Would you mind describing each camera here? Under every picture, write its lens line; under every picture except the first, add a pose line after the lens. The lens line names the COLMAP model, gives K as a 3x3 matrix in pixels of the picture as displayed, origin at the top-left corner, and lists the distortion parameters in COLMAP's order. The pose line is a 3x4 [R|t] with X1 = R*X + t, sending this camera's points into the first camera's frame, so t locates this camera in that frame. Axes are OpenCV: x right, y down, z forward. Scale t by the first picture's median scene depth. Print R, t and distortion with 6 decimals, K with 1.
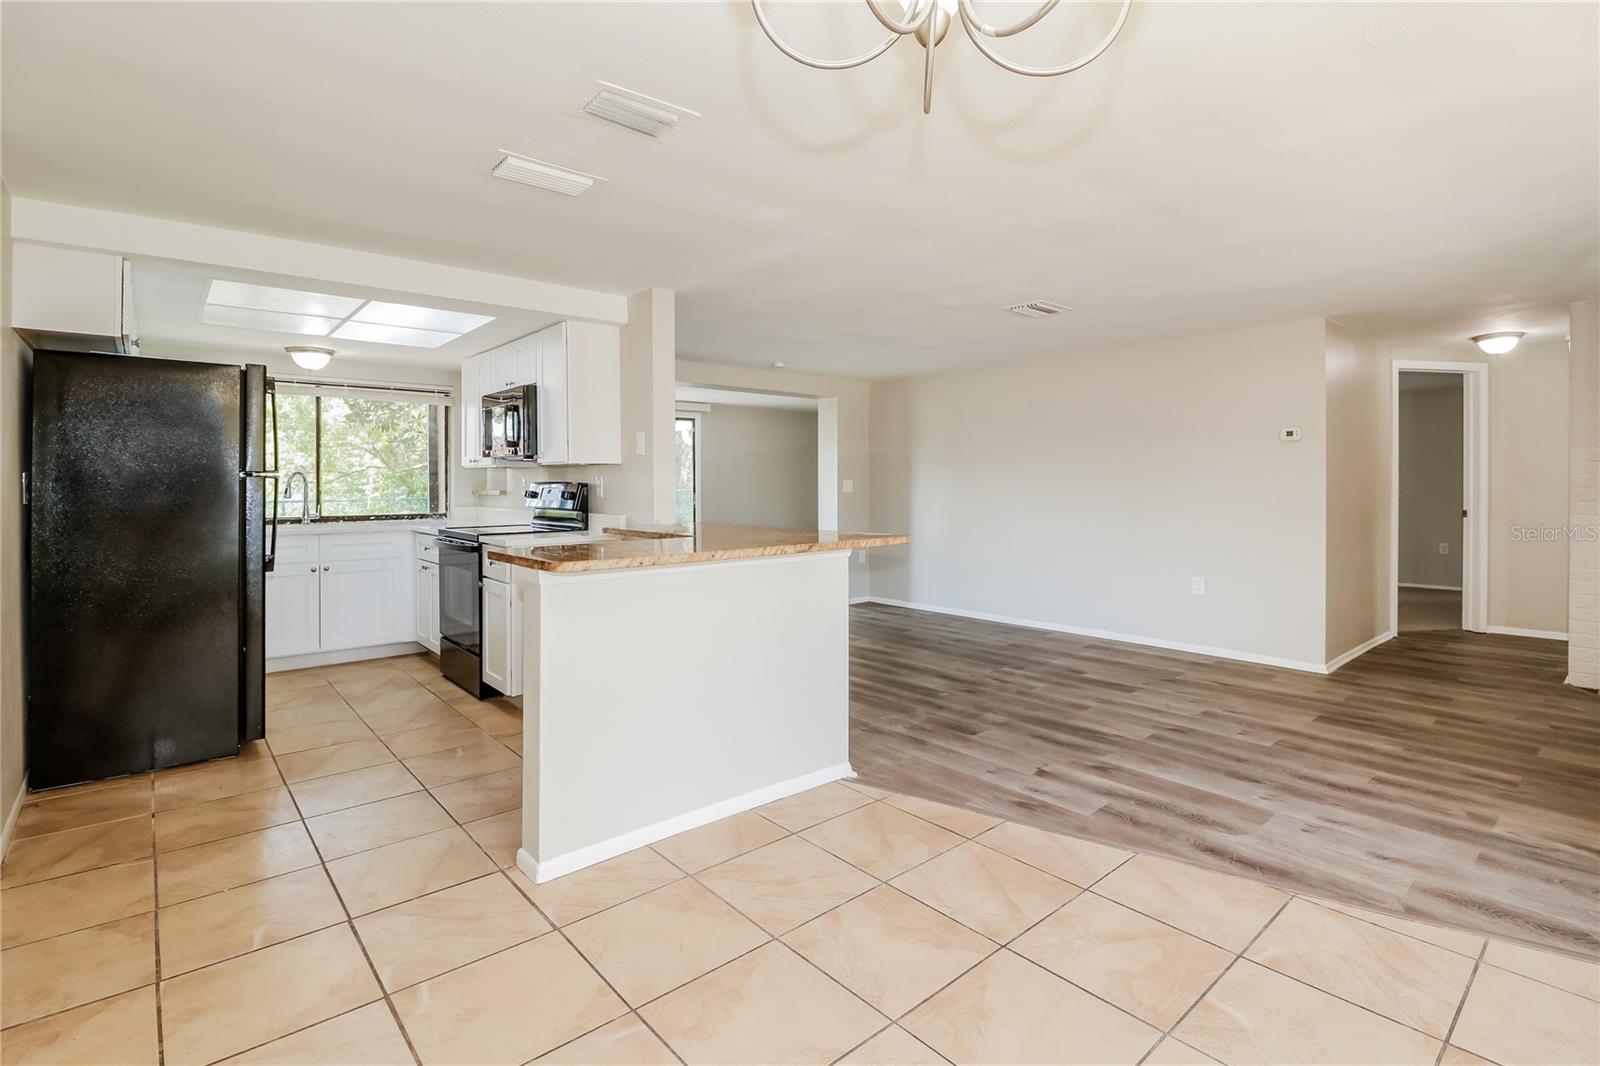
lens RADIAL K [[760.8, 0, 801.6], [0, 760.8, 490.5], [0, 0, 1]] dist [0.001537, -0.009373]
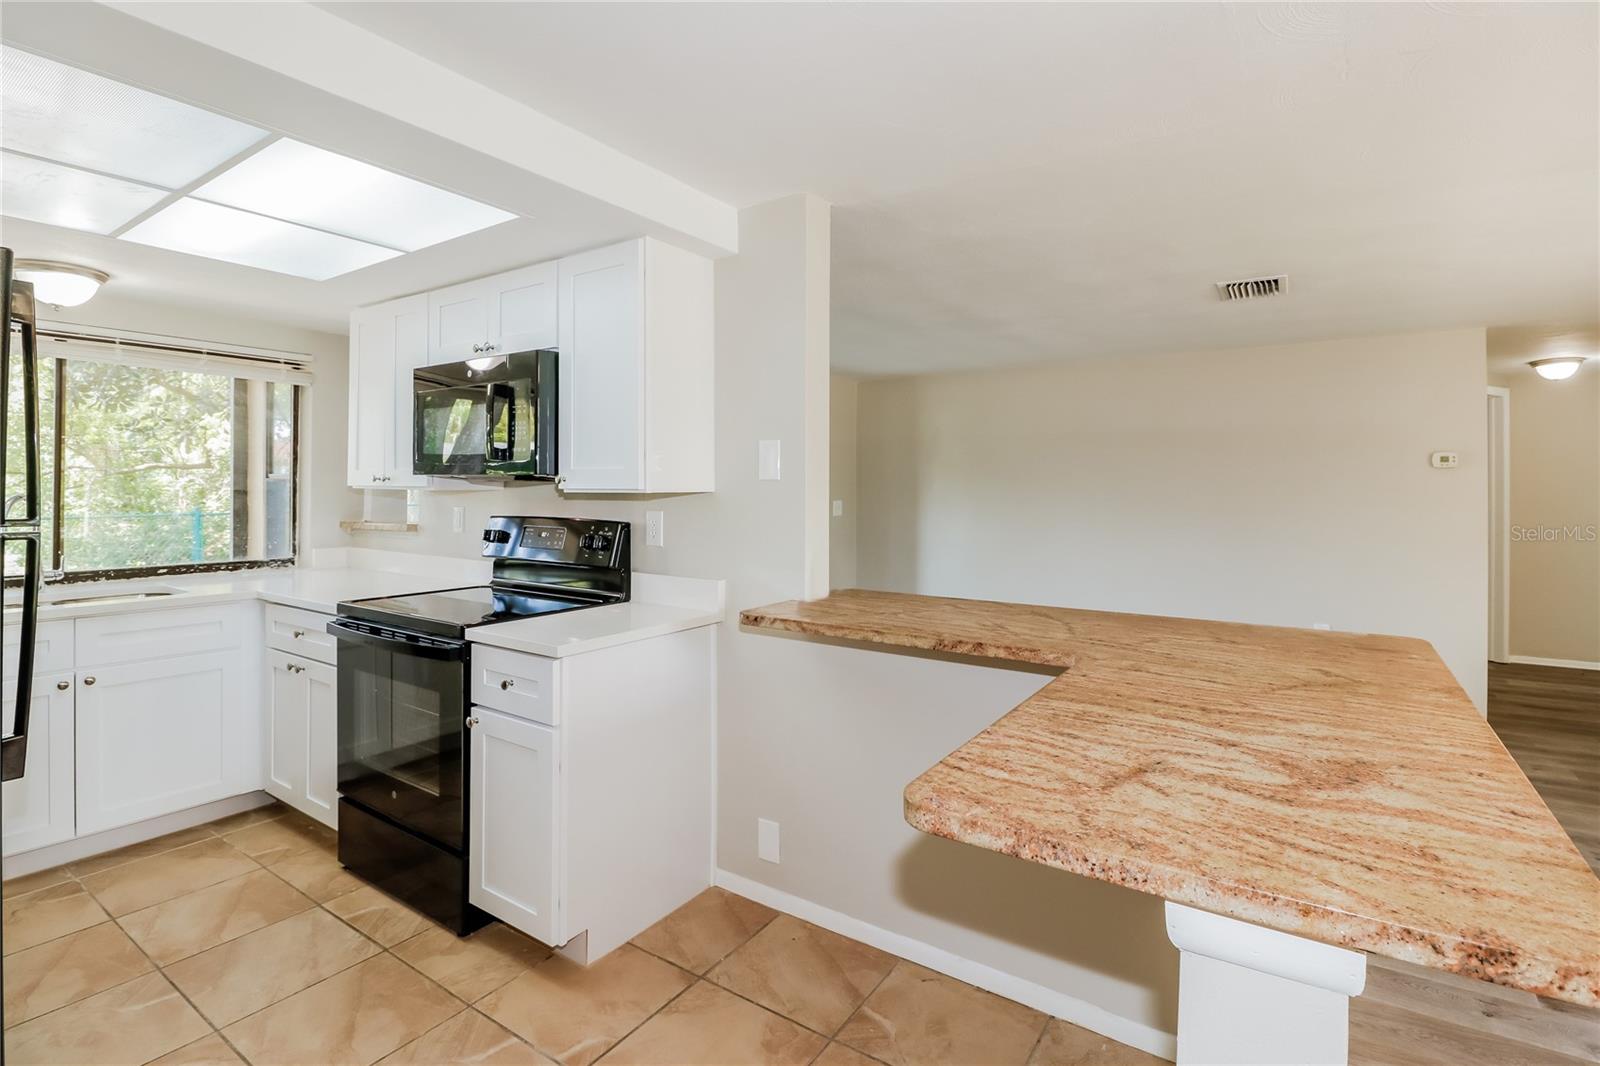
lens RADIAL K [[758.7, 0, 802.7], [0, 758.7, 485.4], [0, 0, 1]] dist [-0.001907, -0.011917]
pose [[0.963867, 0.009441, 0.266218, -0.289492], [-0.005589, 0.999868, -0.015223, -0.028075], [-0.266326, 0.013185, 0.963793, 0.367731]]
